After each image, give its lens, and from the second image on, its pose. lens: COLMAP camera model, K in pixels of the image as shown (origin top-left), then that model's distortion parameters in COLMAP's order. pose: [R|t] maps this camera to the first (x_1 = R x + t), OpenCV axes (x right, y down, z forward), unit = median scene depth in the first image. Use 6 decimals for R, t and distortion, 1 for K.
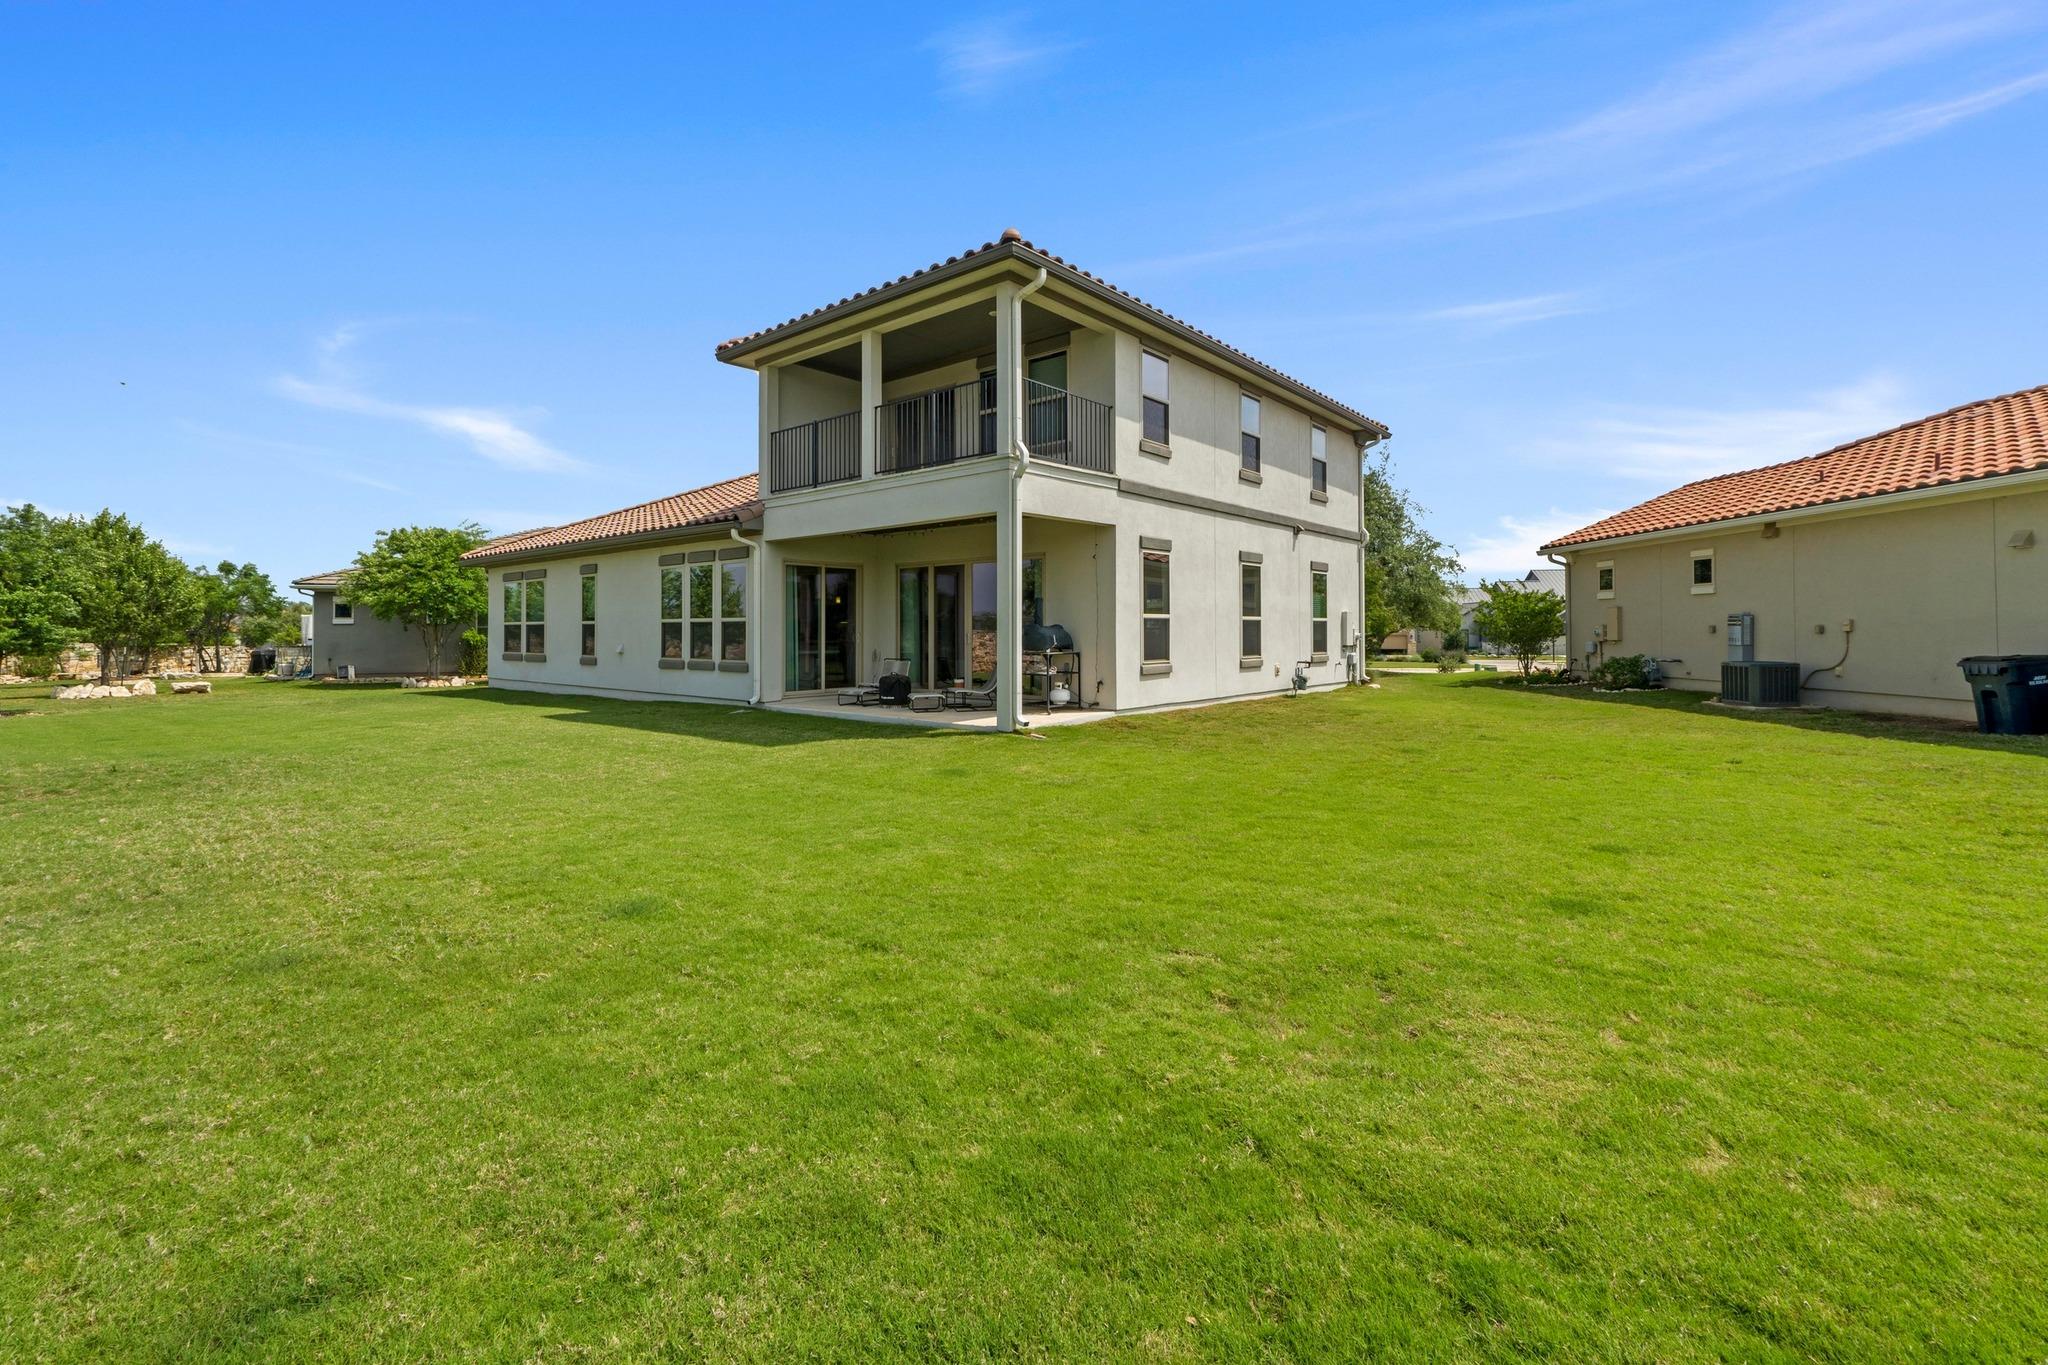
lens RADIAL K [[888.6, 0, 1027.0], [0, 888.6, 635.7], [0, 0, 1]] dist [-0.001575, -0.000105]
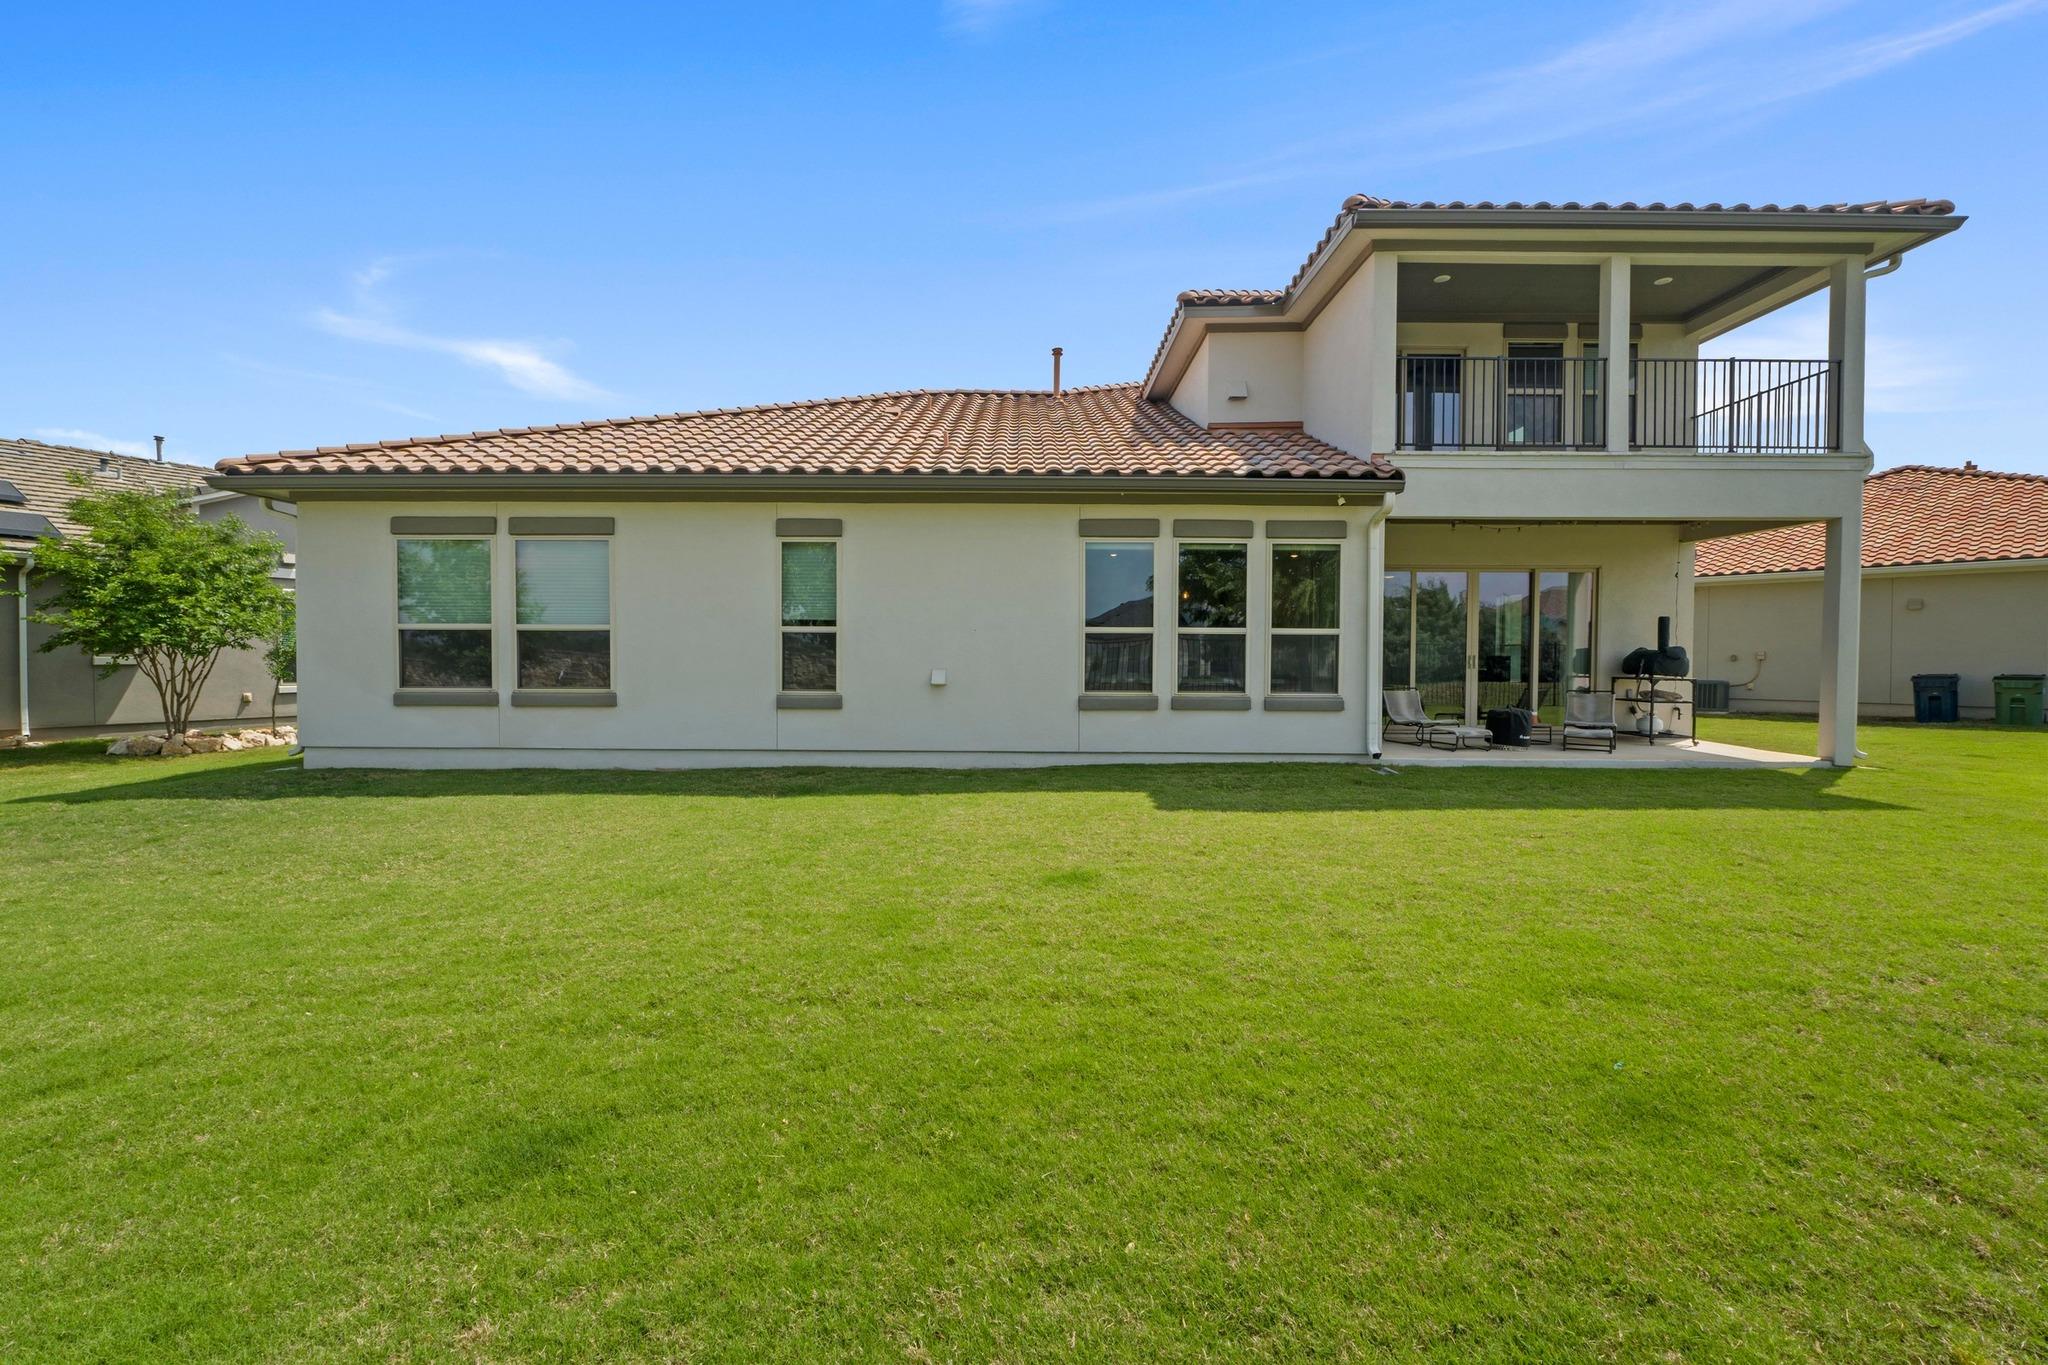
lens RADIAL K [[878.8, 0, 1015.6], [0, 878.8, 658.1], [0, 0, 1]] dist [-0.004336, -0.000098]
pose [[0.769452, 0.005949, 0.638677, -0.918143], [-0.004874, 0.999982, -0.003443, 0.003823], [-0.638686, -0.000464, 0.769467, 0.657893]]
